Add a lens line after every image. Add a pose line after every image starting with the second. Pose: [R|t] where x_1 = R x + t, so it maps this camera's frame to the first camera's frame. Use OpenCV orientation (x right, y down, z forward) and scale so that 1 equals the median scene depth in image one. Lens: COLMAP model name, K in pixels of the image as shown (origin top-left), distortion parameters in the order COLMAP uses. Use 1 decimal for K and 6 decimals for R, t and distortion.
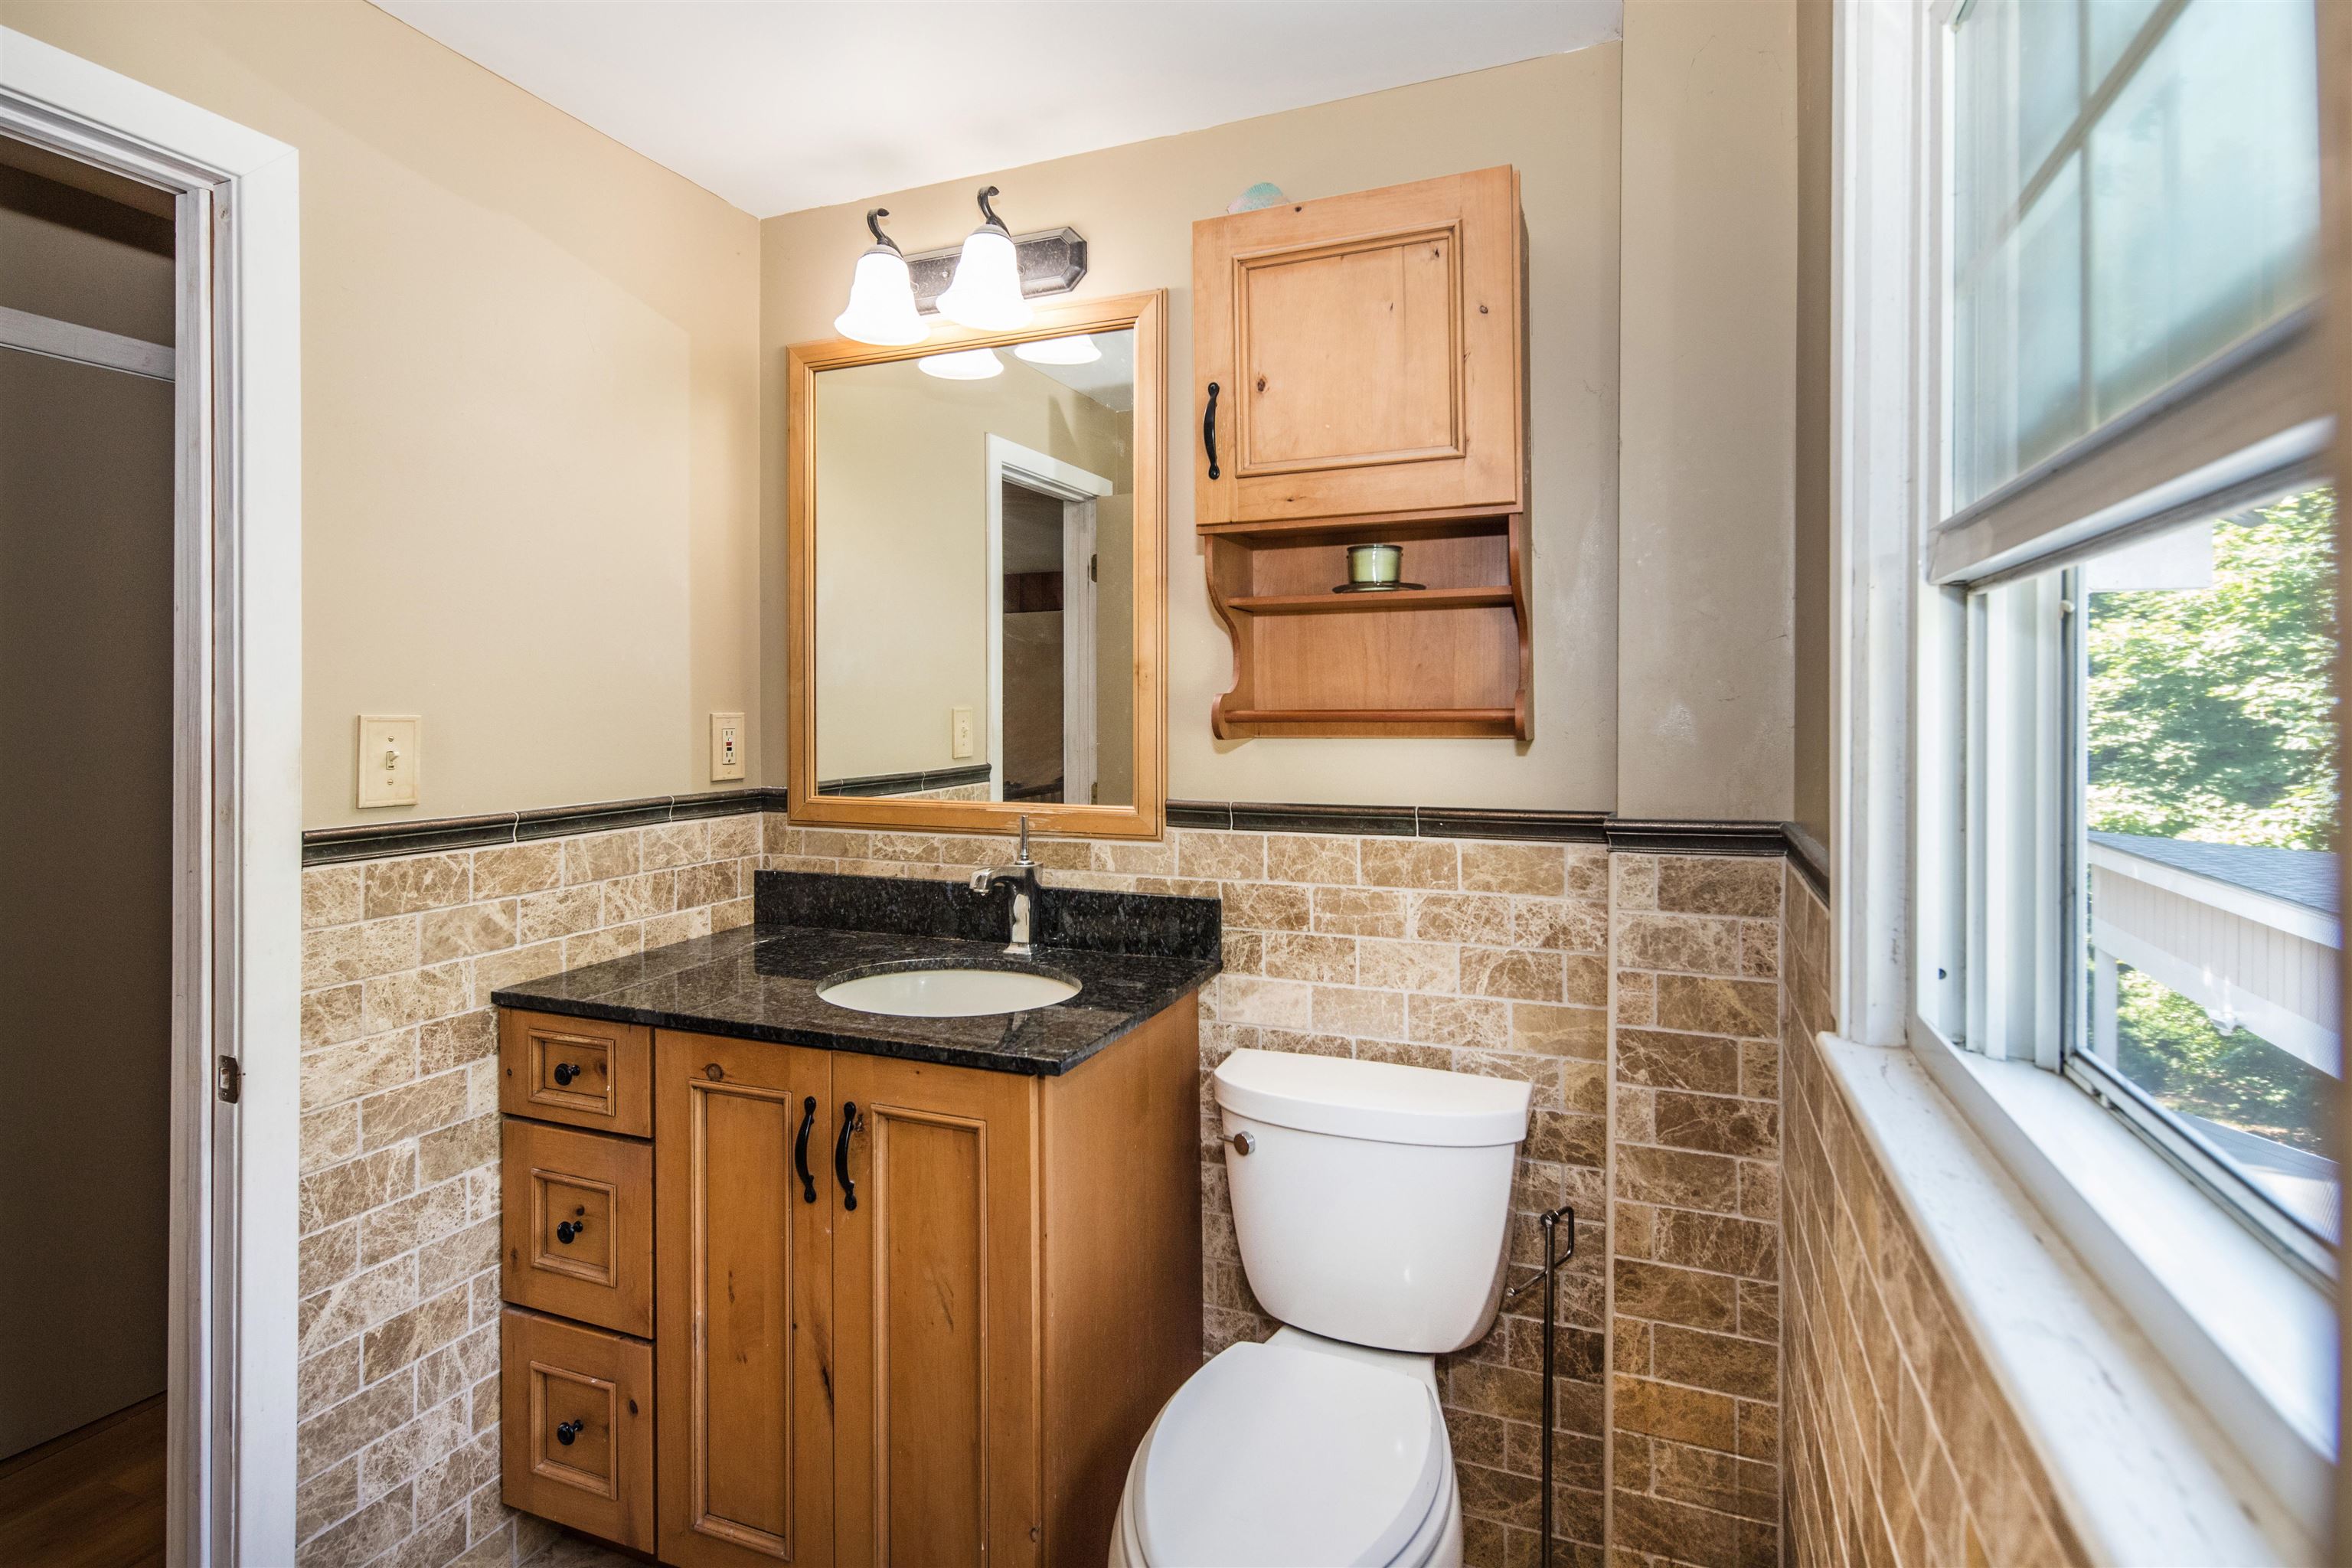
lens RADIAL K [[1176.4, 0, 1169.9], [0, 1176.4, 707.2], [0, 0, 1]] dist [0.009115, -0.003285]
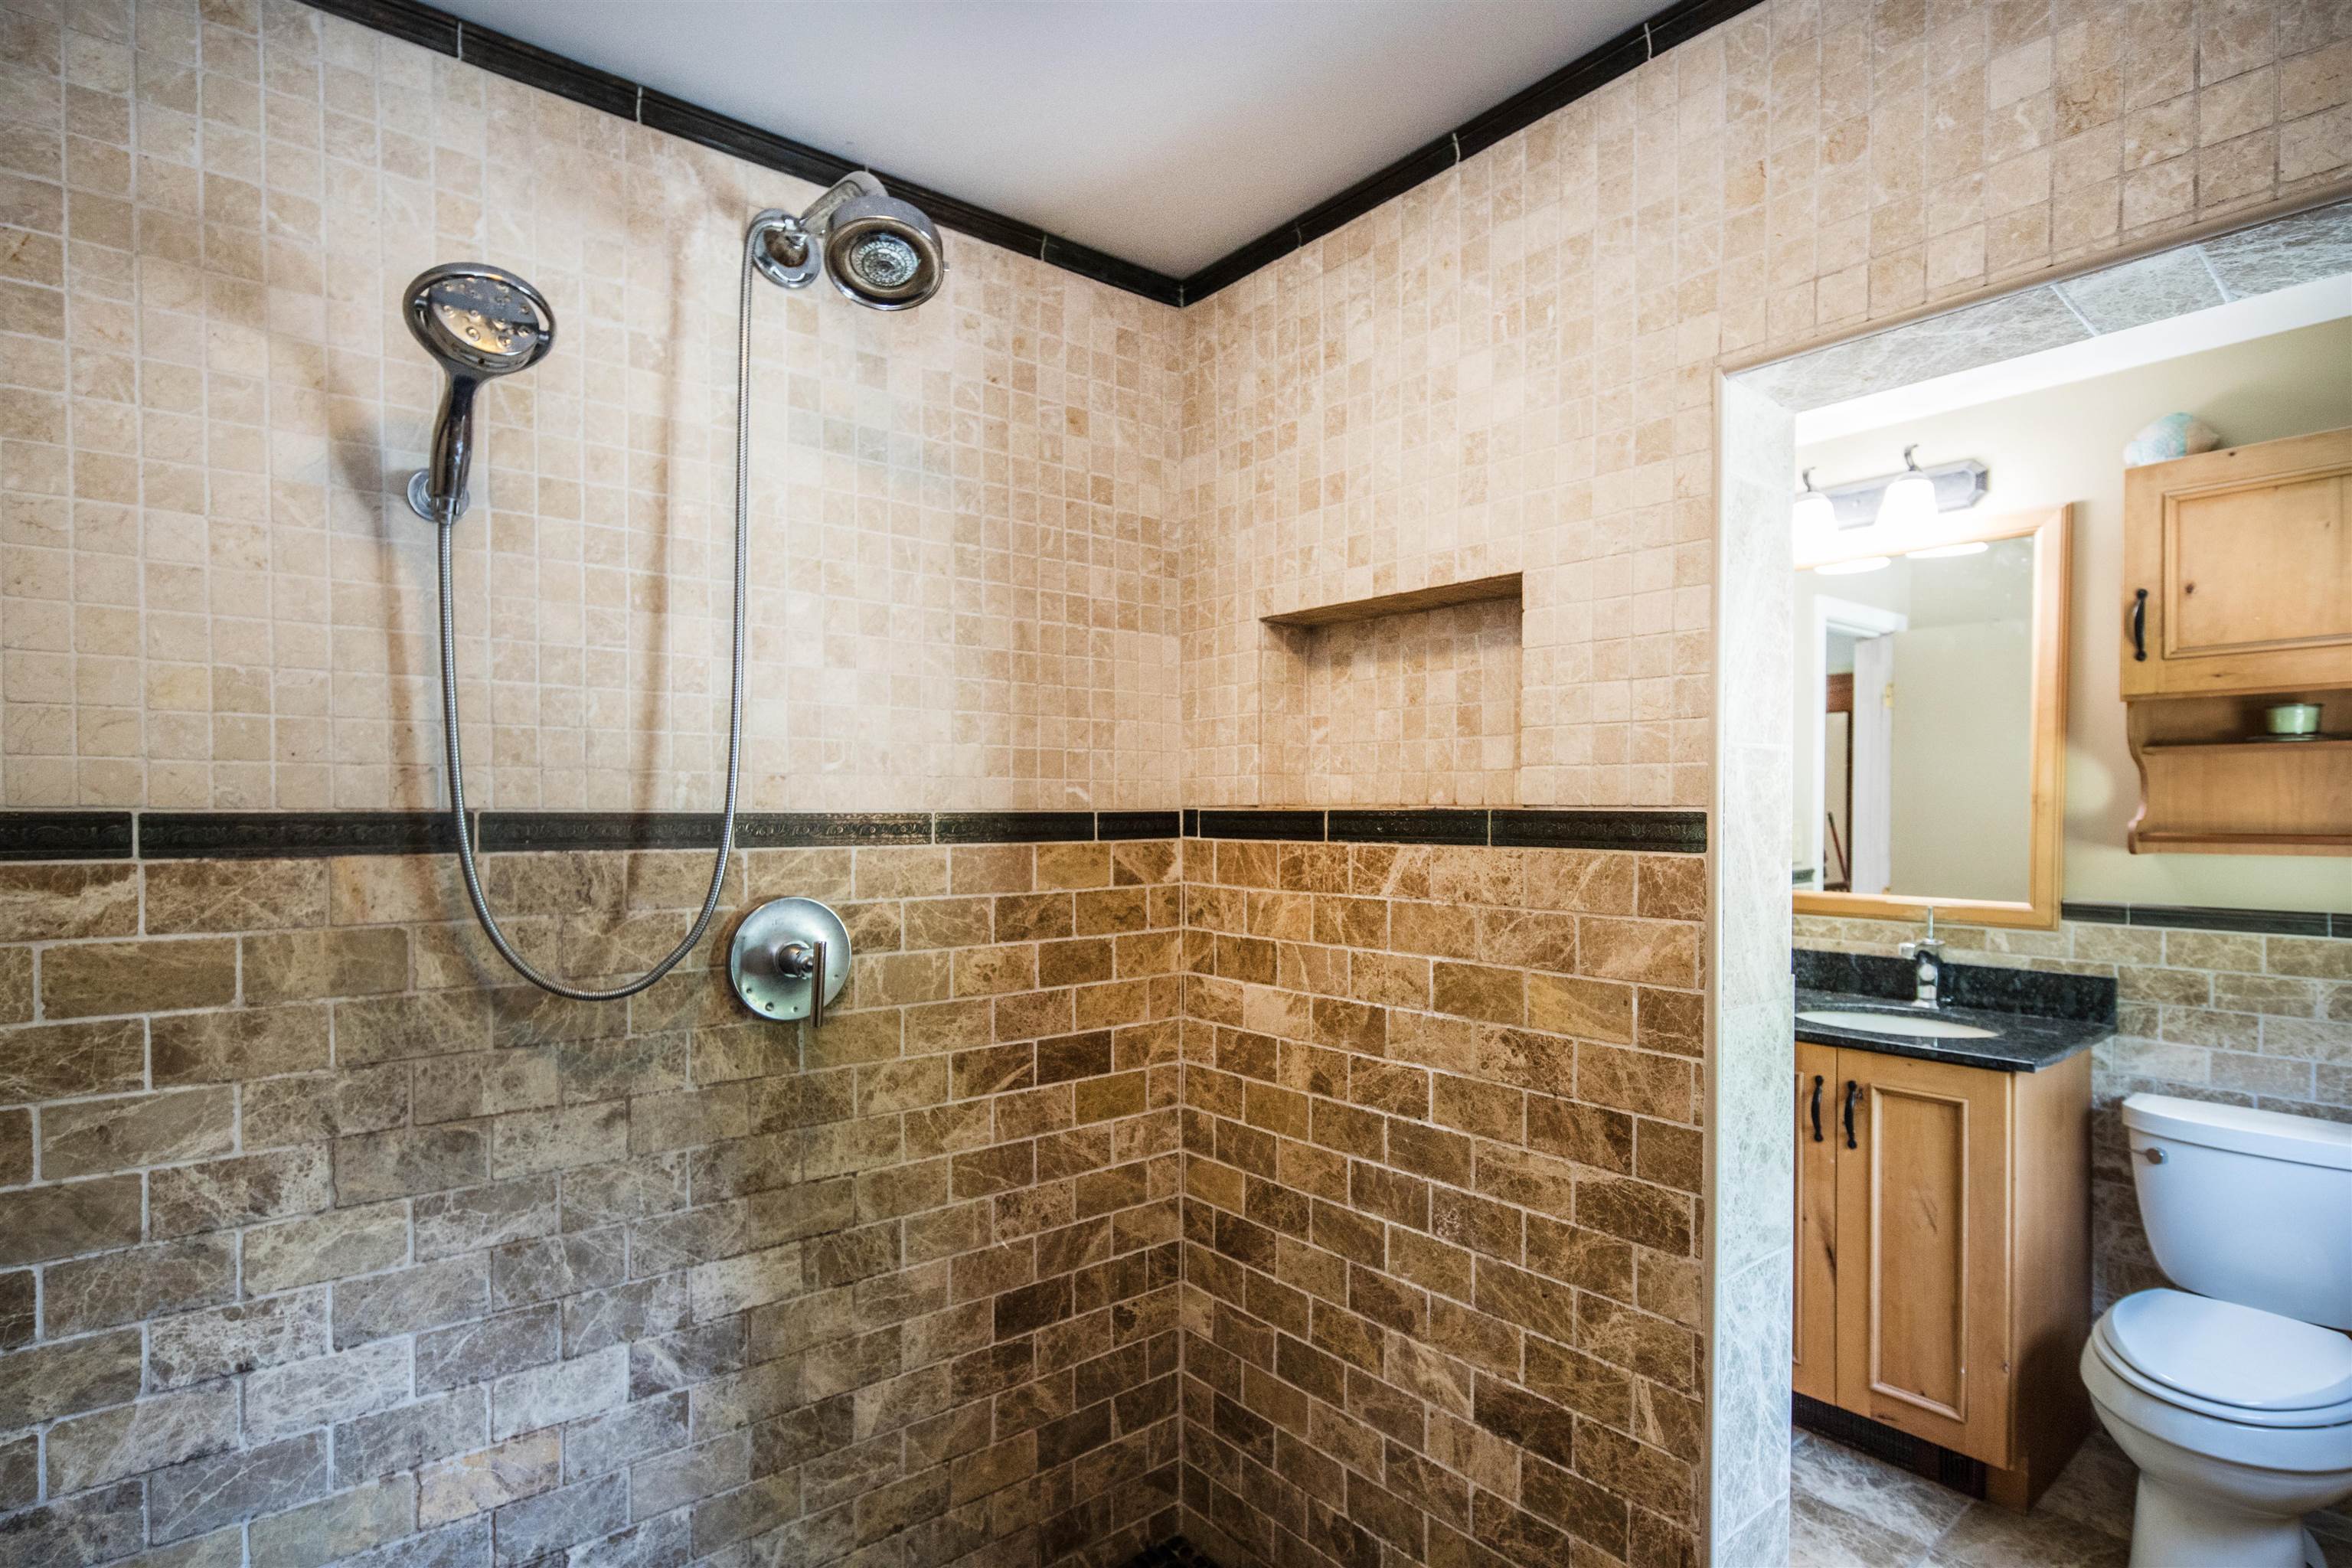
lens RADIAL K [[1176.4, 0, 1170.6], [0, 1176.4, 835.3], [0, 0, 1]] dist [0.009115, -0.003285]
pose [[0.879805, 0.015741, -0.475073, -0.262400], [-0.005030, 0.999704, 0.023808, -0.019118], [0.475307, -0.018557, 0.879624, -0.643335]]
